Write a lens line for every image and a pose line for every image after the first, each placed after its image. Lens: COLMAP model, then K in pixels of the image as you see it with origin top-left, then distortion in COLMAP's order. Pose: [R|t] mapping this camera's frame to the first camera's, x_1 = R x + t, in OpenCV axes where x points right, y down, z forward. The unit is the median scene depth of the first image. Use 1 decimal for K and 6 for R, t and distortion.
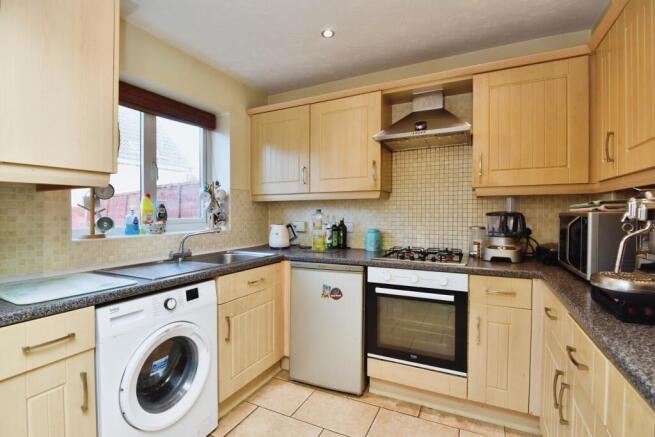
lens RADIAL K [[303.5, 0, 324.5], [0, 303.5, 216.8], [0, 0, 1]] dist [-0.025847, -0.002101]
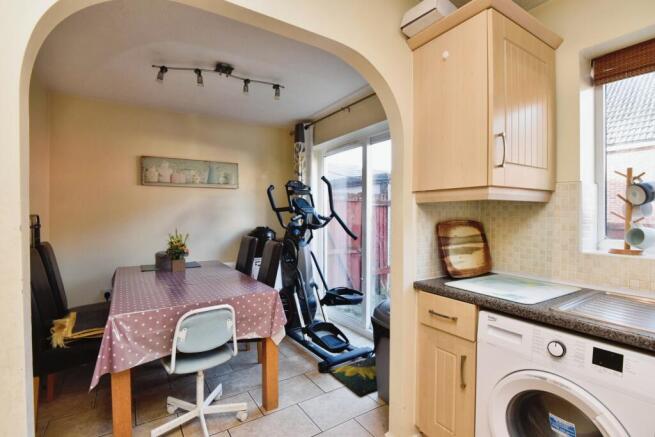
lens RADIAL K [[303.5, 0, 328.0], [0, 303.5, 216.2], [0, 0, 1]] dist [-0.025847, -0.002101]
pose [[-0.516314, 0.002708, -0.856395, 0.246650], [-0.011931, 0.999875, 0.010355, -0.022616], [0.856316, 0.015564, -0.516217, 0.550252]]
